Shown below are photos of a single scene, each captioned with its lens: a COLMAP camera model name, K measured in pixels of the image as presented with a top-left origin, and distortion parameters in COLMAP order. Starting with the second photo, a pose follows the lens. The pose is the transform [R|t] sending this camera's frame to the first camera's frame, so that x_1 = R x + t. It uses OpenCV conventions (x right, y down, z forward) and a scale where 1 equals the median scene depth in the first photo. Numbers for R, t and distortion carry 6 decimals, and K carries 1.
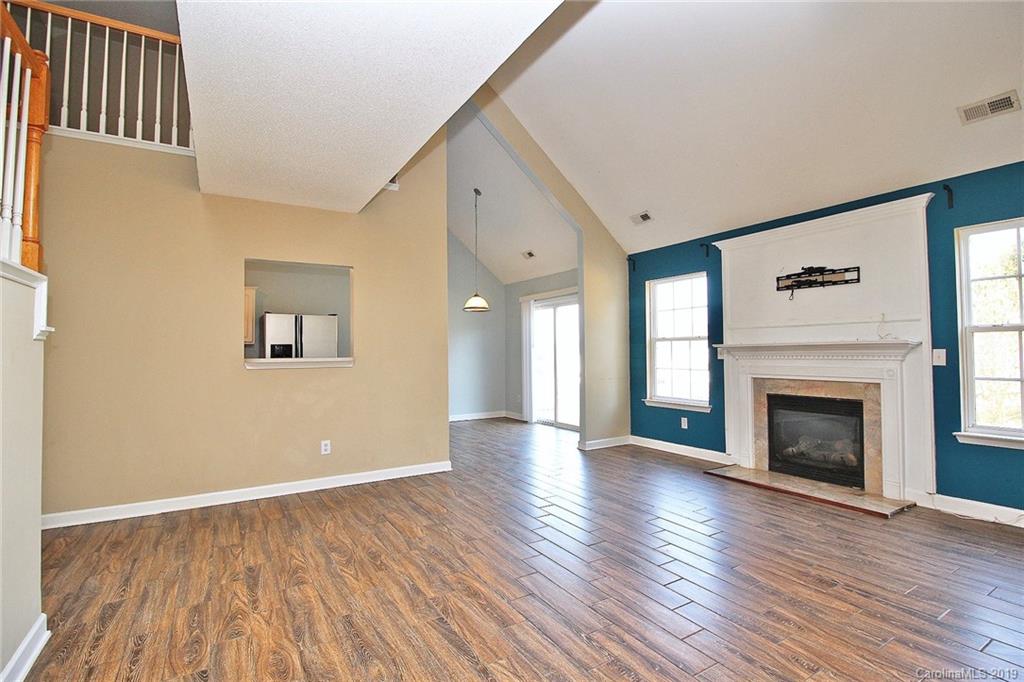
lens RADIAL K [[484.4, 0, 515.9], [0, 484.4, 337.1], [0, 0, 1]] dist [-0.000037, -0.013485]
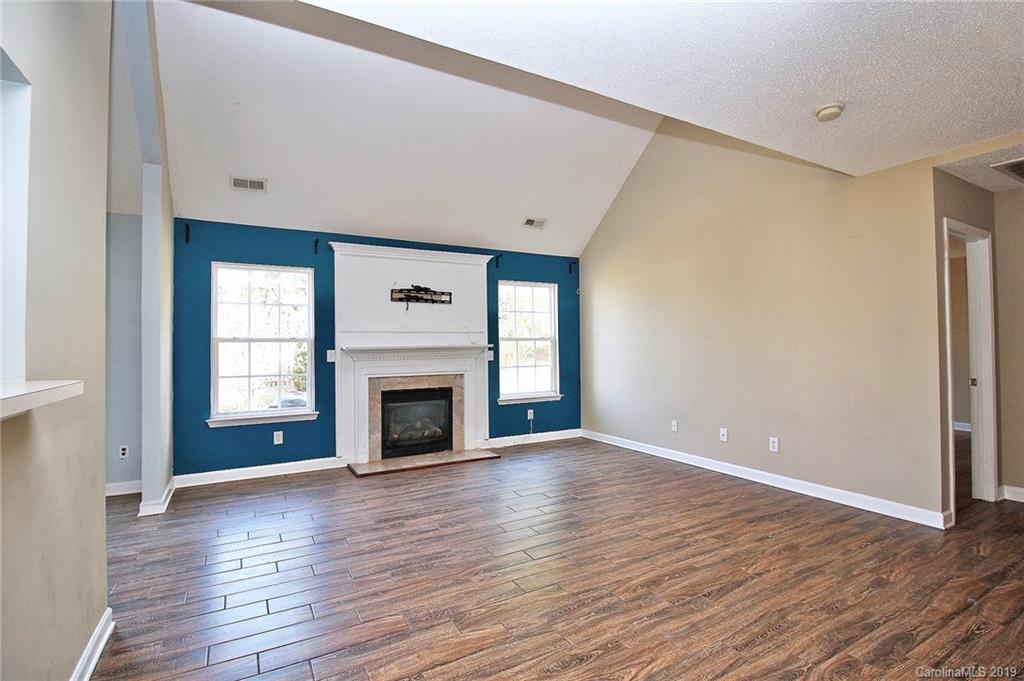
lens RADIAL K [[484.4, 0, 515.9], [0, 484.4, 336.6], [0, 0, 1]] dist [-0.000037, -0.013485]
pose [[0.030205, 0.026615, 0.999189, -0.686193], [-0.019607, 0.999469, -0.026030, 0.015869], [-0.999351, -0.018805, 0.030710, 0.752401]]
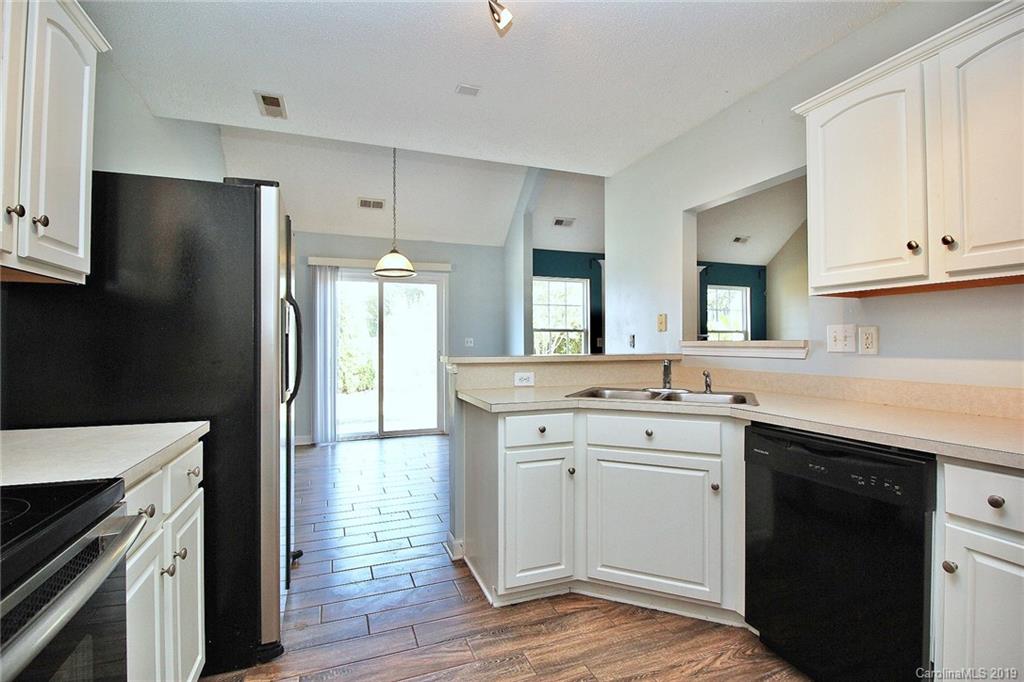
lens RADIAL K [[477.0, 0, 518.0], [0, 477.0, 338.0], [0, 0, 1]] dist [-0.001814, -0.010776]
pose [[0.176549, 0.019884, 0.984091, -1.168622], [-0.028244, 0.999487, -0.015128, 0.060544], [-0.983887, -0.025124, 0.177020, 1.246669]]
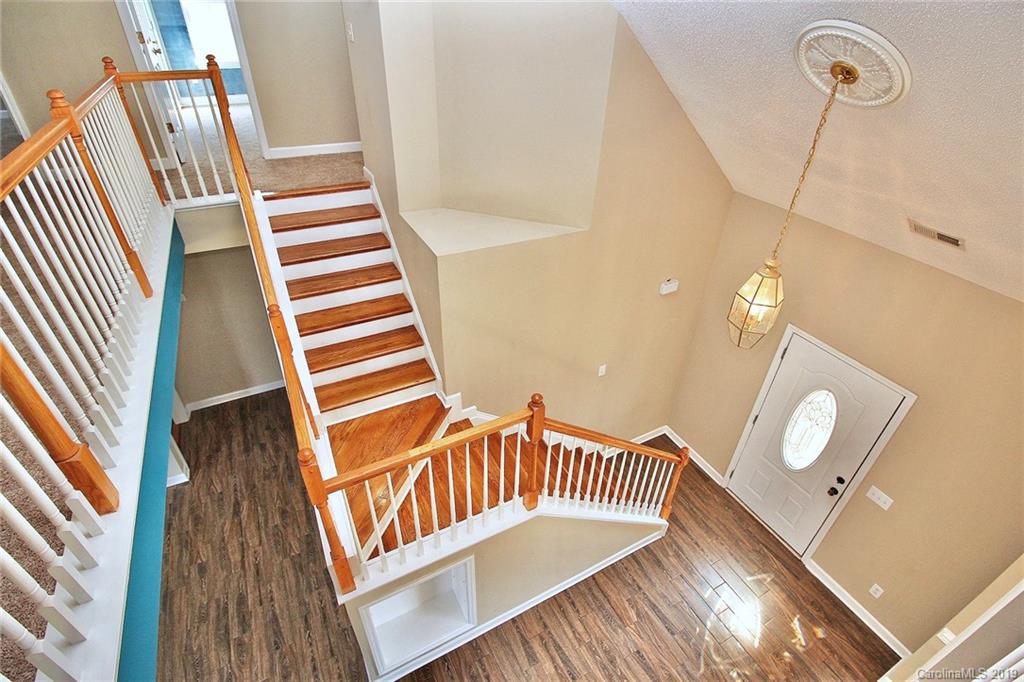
lens RADIAL K [[484.4, 0, 515.9], [0, 484.4, 337.1], [0, 0, 1]] dist [-0.000037, -0.013485]
pose [[-0.997992, -0.051170, 0.037330, -0.755847], [-0.022753, 0.839650, 0.542650, -0.712709], [-0.059112, 0.540711, -0.839129, 0.873605]]
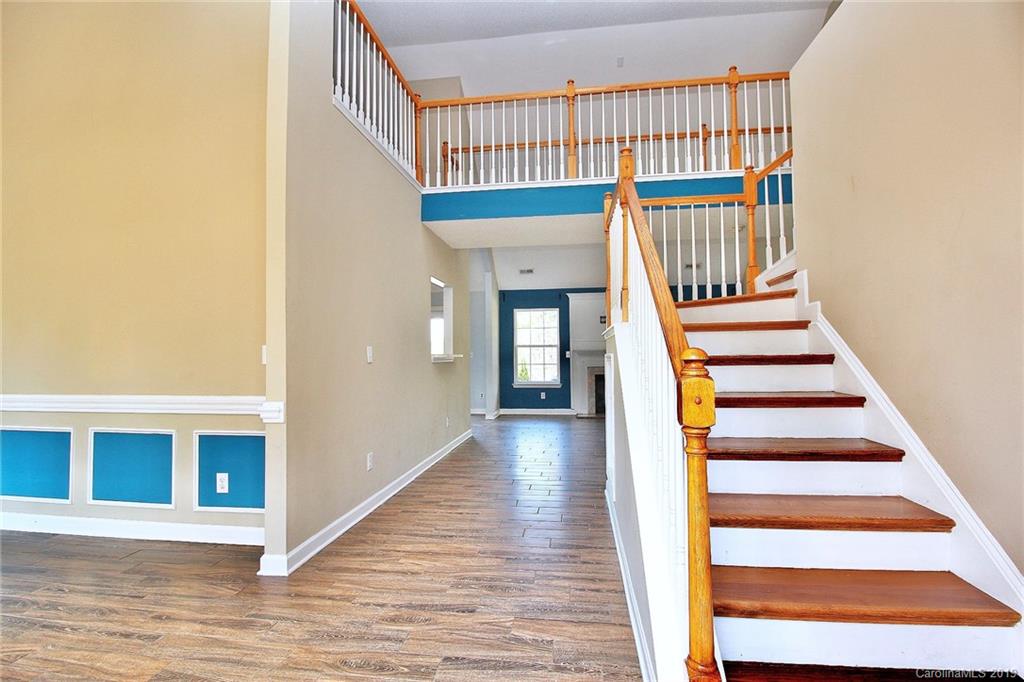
lens RADIAL K [[477.0, 0, 518.0], [0, 477.0, 338.0], [0, 0, 1]] dist [-0.001814, -0.010776]
pose [[0.626106, 0.033310, 0.779026, -1.381860], [-0.020279, 0.999445, -0.026437, 0.029559], [-0.779475, 0.000754, 0.626433, 0.026688]]
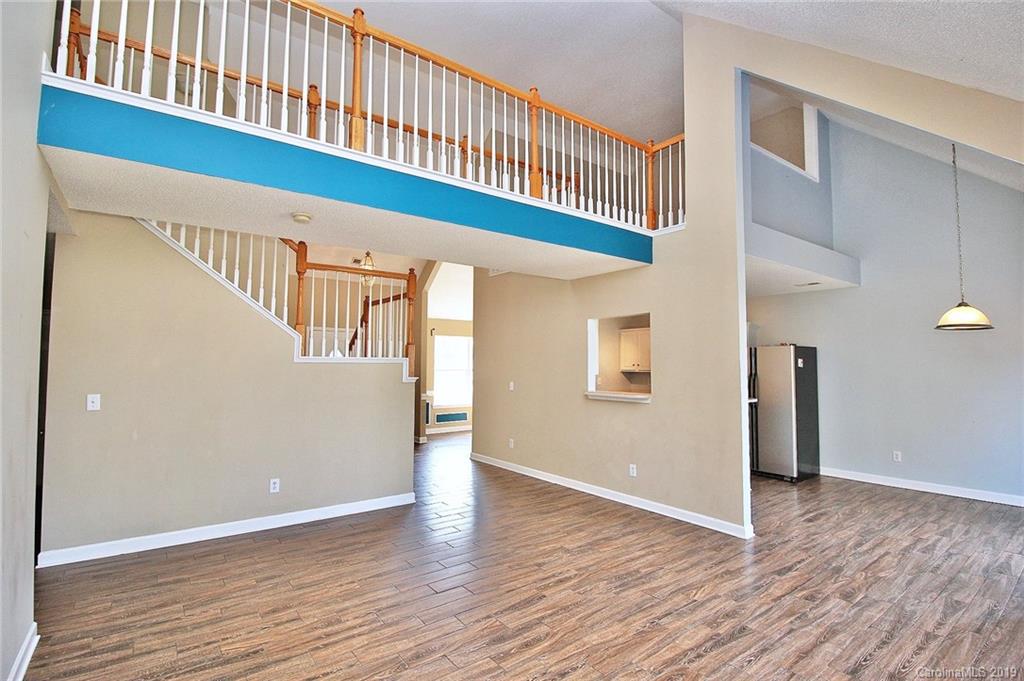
lens RADIAL K [[484.4, 0, 515.9], [0, 484.4, 336.6], [0, 0, 1]] dist [-0.000037, -0.013485]
pose [[0.102970, -0.044544, -0.993687, 0.807858], [0.023988, 0.998817, -0.042288, -0.056863], [0.994395, -0.019482, 0.103917, 0.638987]]
